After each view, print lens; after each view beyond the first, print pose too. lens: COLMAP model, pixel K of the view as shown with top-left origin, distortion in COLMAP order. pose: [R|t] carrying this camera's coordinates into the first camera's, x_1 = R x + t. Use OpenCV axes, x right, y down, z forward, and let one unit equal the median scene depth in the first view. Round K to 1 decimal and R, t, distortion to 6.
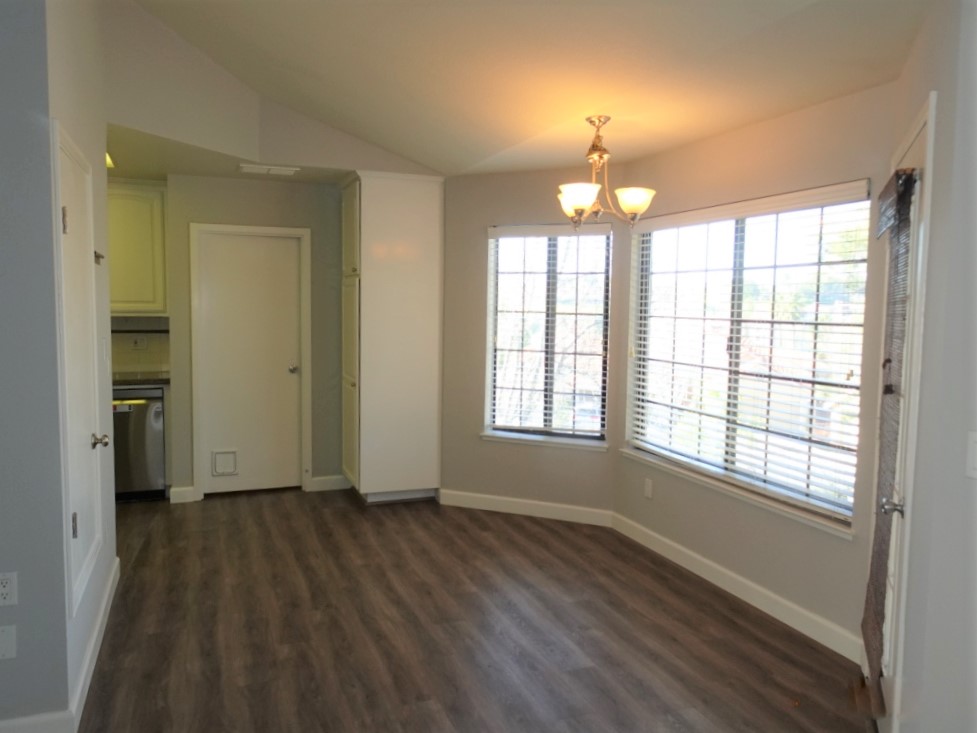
lens RADIAL K [[743.1, 0, 488.5], [0, 743.1, 366.5], [0, 0, 1]] dist [-0.014824, -0.003920]
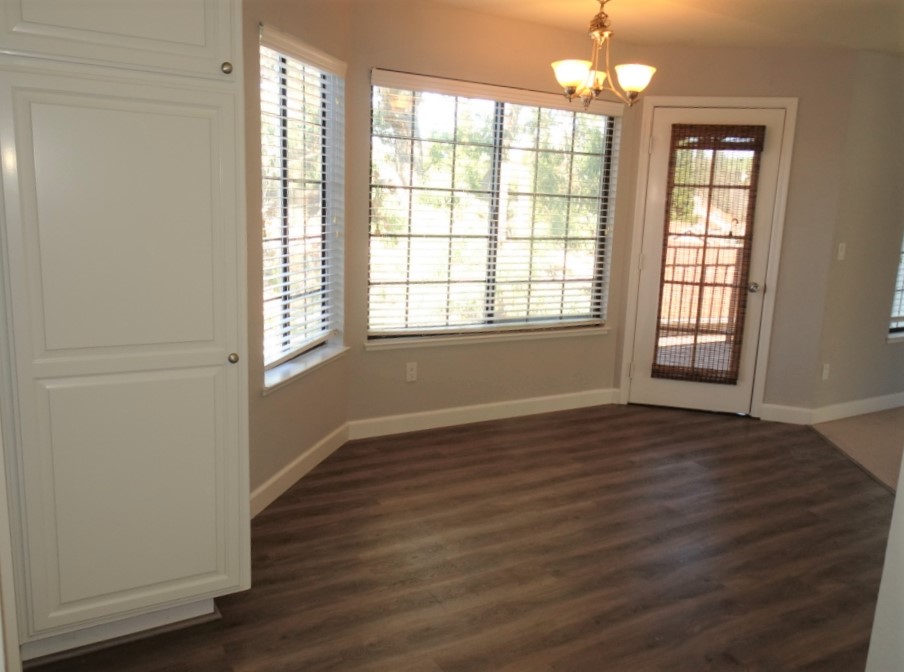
lens RADIAL K [[754.0, 0, 452.0], [0, 754.0, 336.0], [0, 0, 1]] dist [0.006002, 0.008245]
pose [[-0.174743, -0.221243, 0.959436, -0.731601], [0.026496, 0.973018, 0.229201, -0.102735], [-0.984258, 0.065473, -0.164166, 1.139756]]
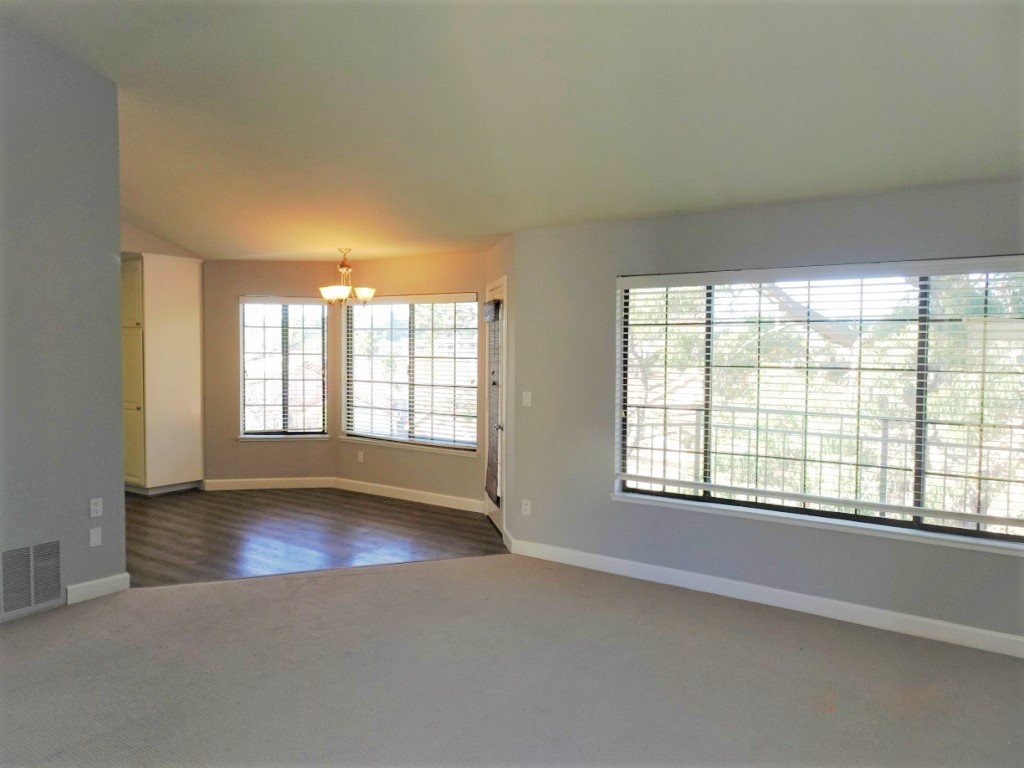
lens RADIAL K [[726.1, 0, 512.0], [0, 726.1, 384.0], [0, 0, 1]] dist [-0.003311, -0.000680]
pose [[0.832946, -0.034682, 0.552267, -0.423931], [0.048033, 0.998798, -0.009720, 0.032782], [-0.551266, 0.034624, 0.833611, -0.600605]]
